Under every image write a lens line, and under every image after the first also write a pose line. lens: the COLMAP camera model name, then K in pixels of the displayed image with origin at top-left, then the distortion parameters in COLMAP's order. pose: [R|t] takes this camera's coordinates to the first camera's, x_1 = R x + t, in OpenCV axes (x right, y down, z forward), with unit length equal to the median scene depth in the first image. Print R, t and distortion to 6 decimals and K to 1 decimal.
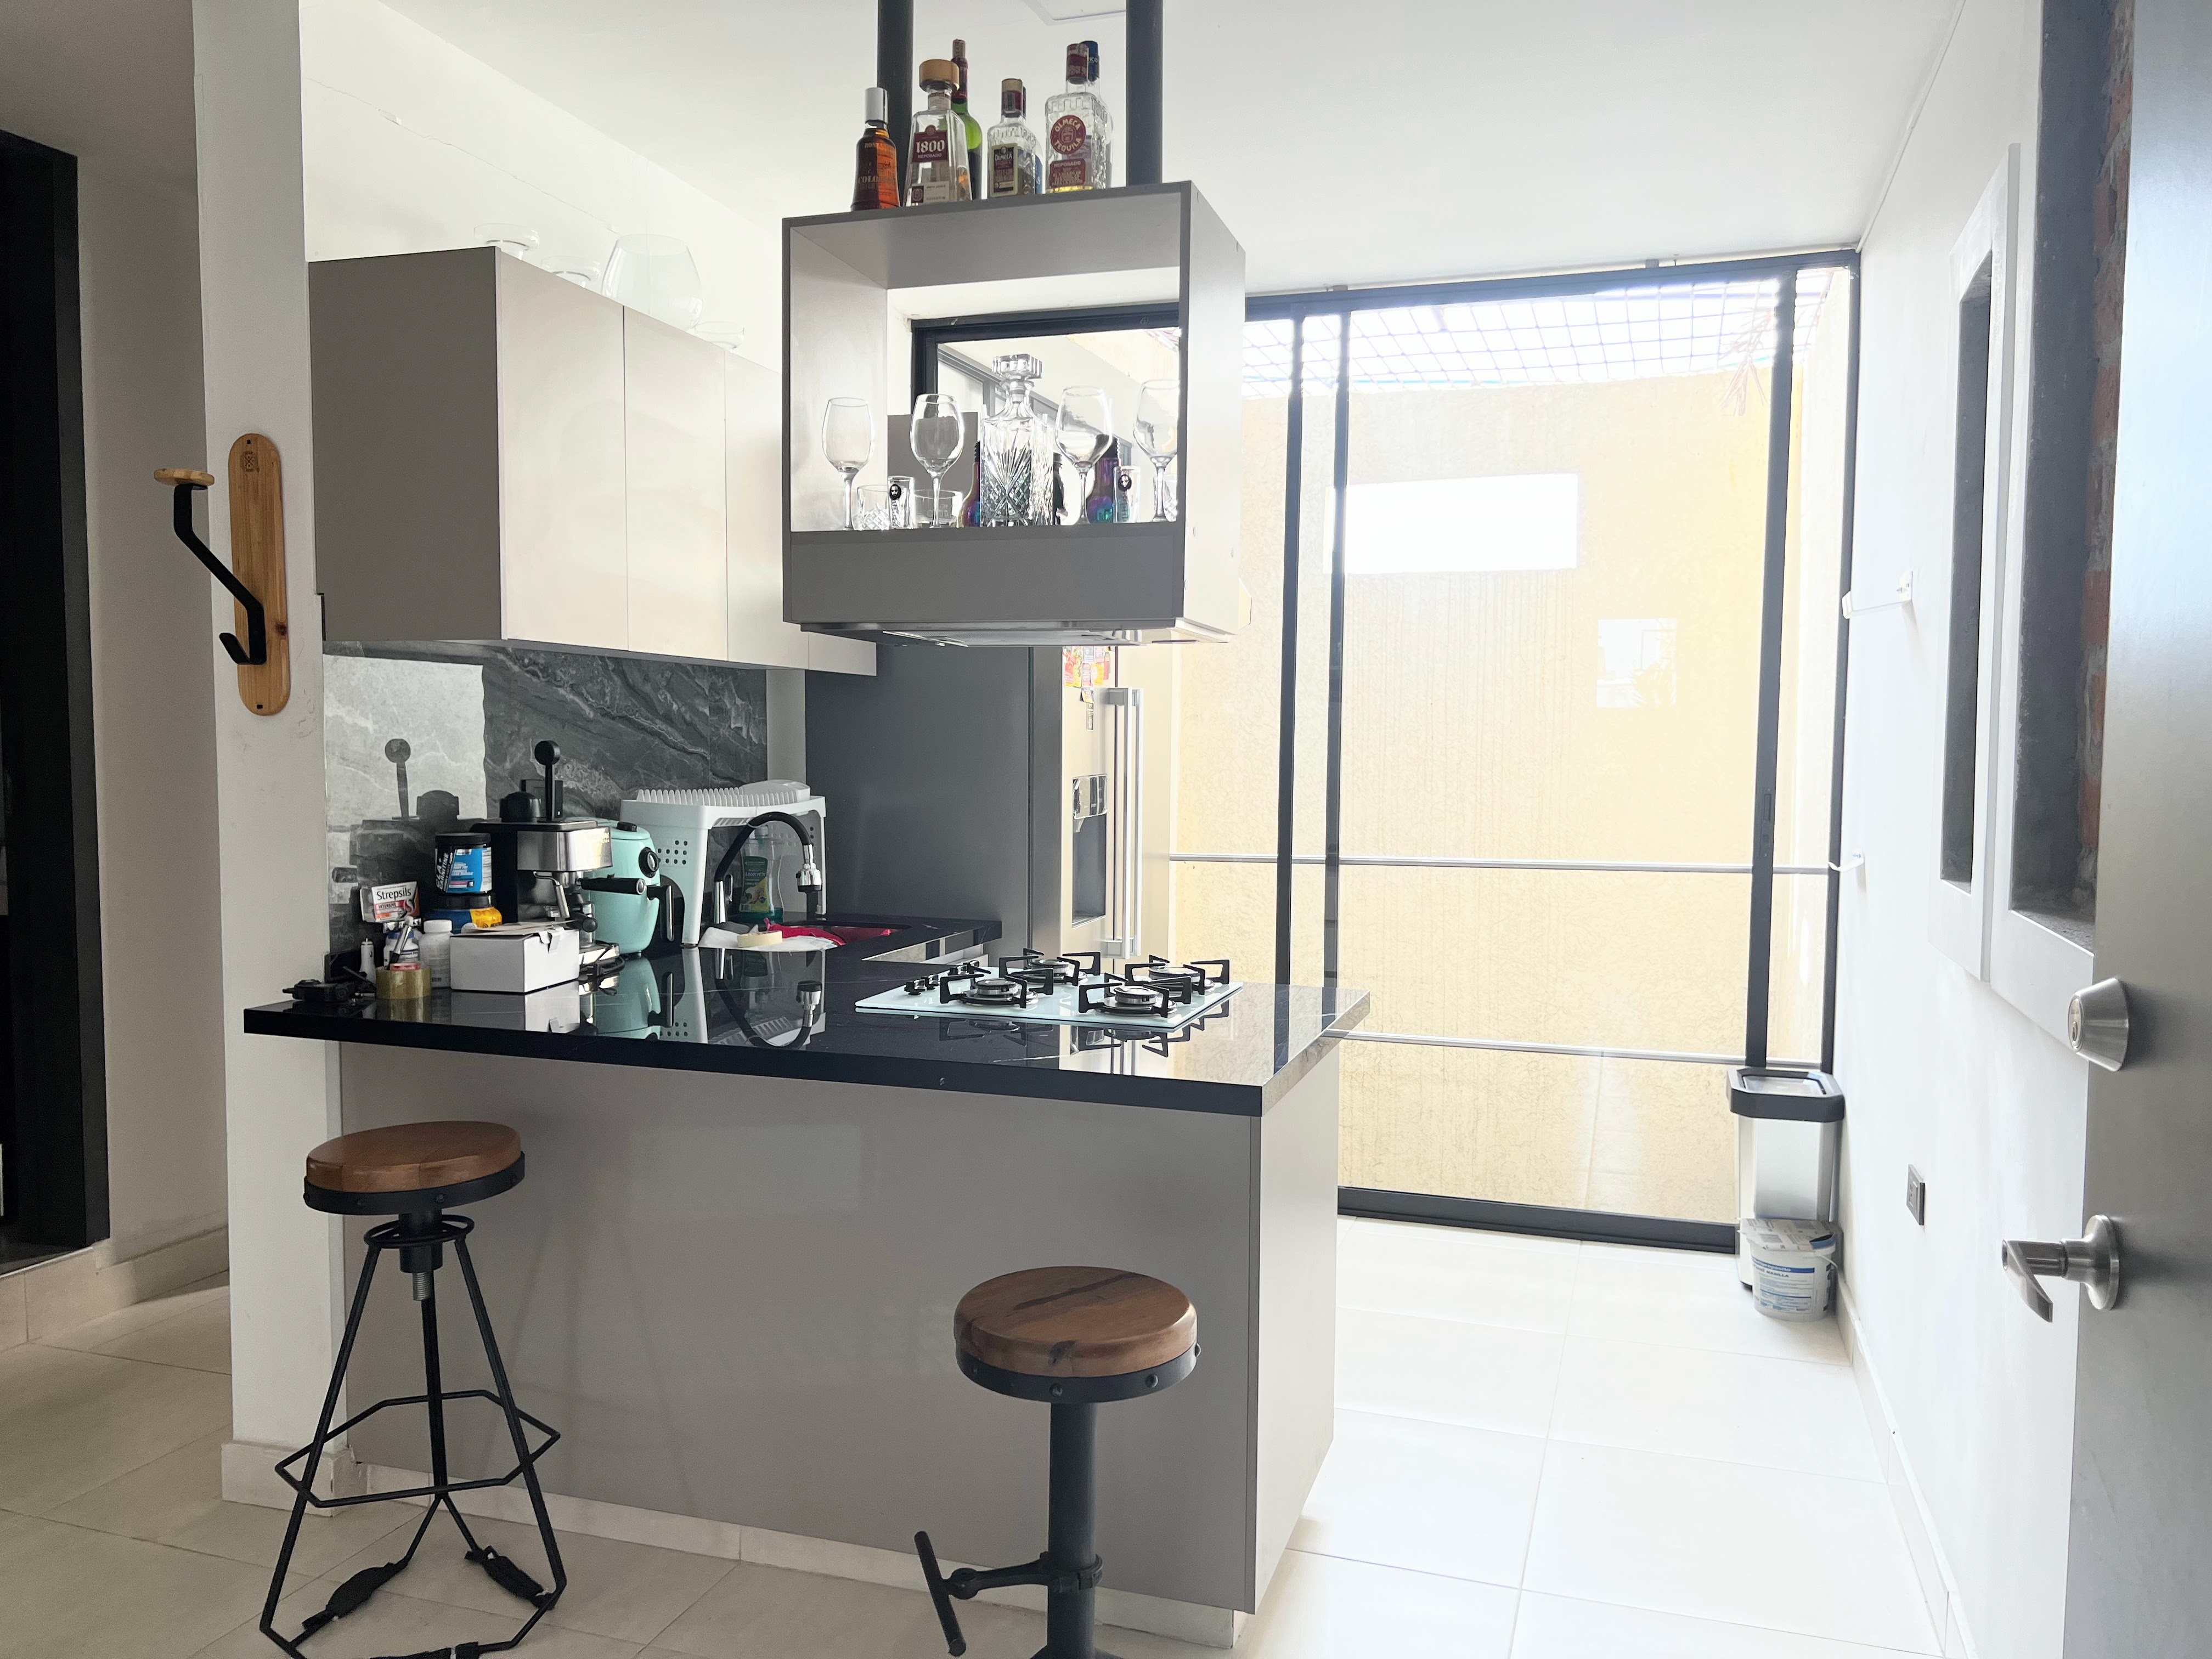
lens RADIAL K [[1678.5, 0, 1106.7], [0, 1678.5, 834.6], [0, 0, 1]] dist [-0.004185, -0.000824]
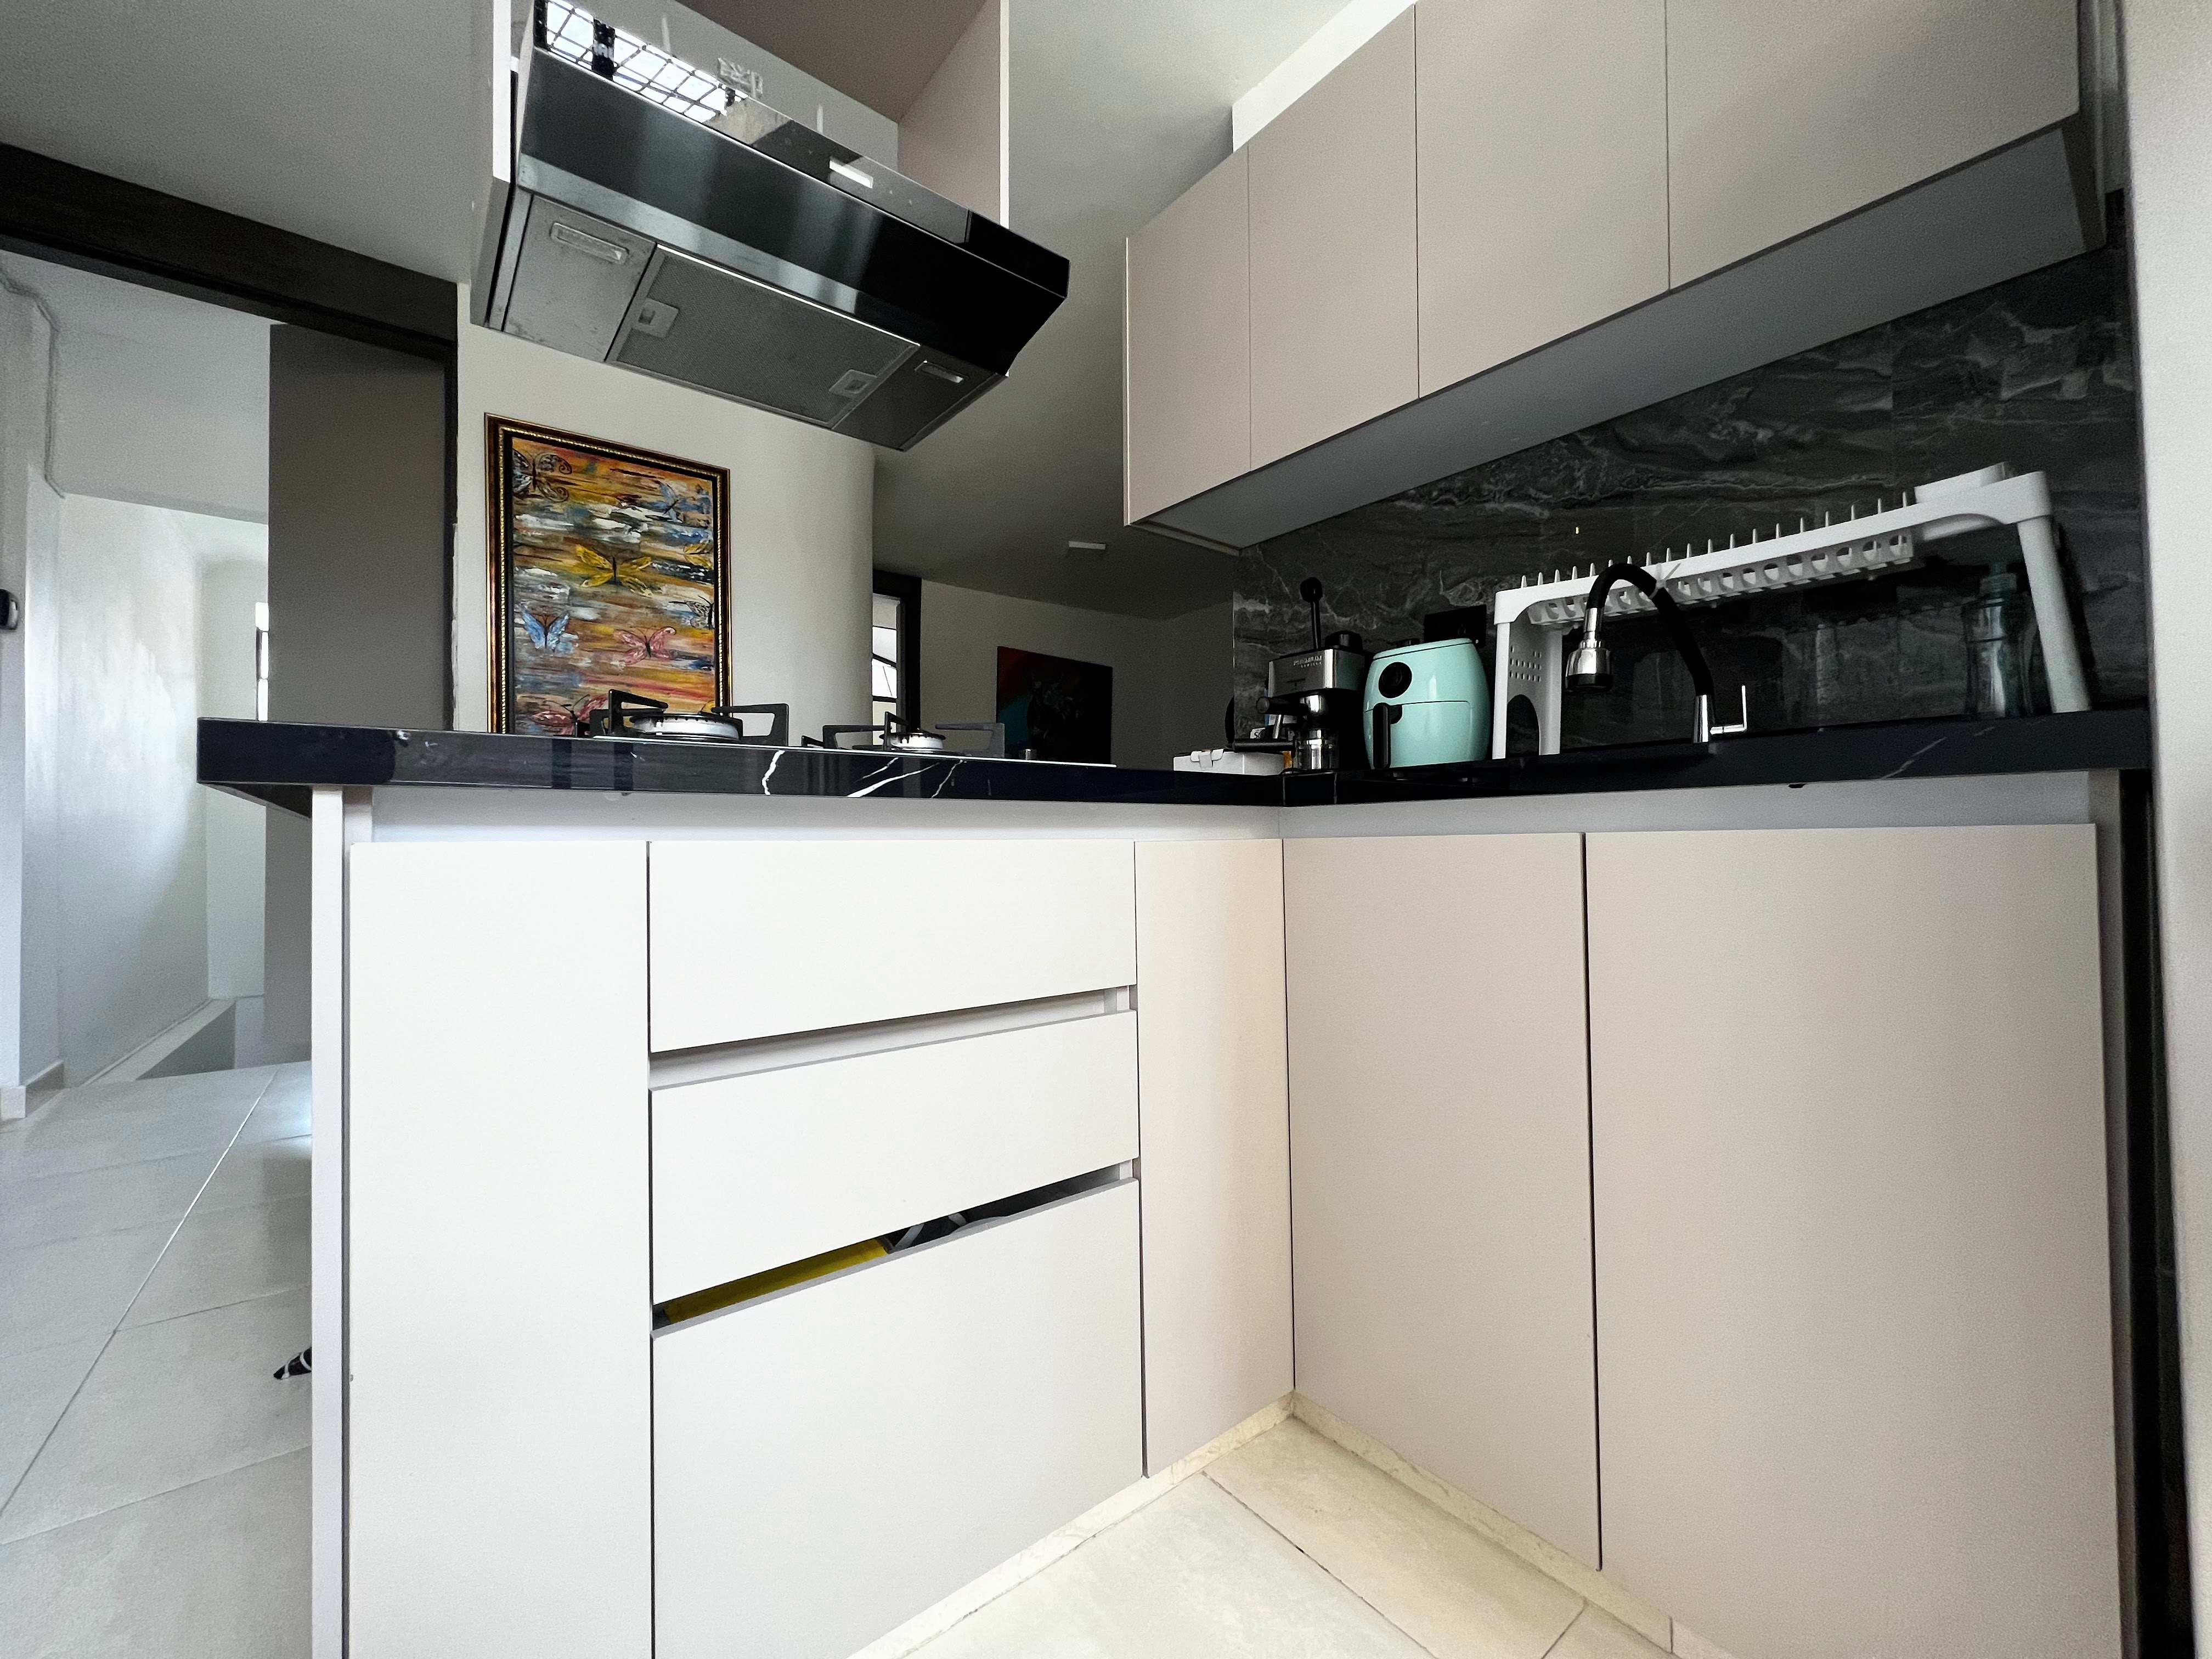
lens RADIAL K [[890.2, 0, 1110.5], [0, 890.2, 830.8], [0, 0, 1]] dist [0.000165, 0.000728]
pose [[-0.547182, -0.011827, -0.836930, 0.181363], [-0.040221, 0.999117, 0.012177, 0.089674], [0.836047, 0.040325, -0.547175, 1.069818]]
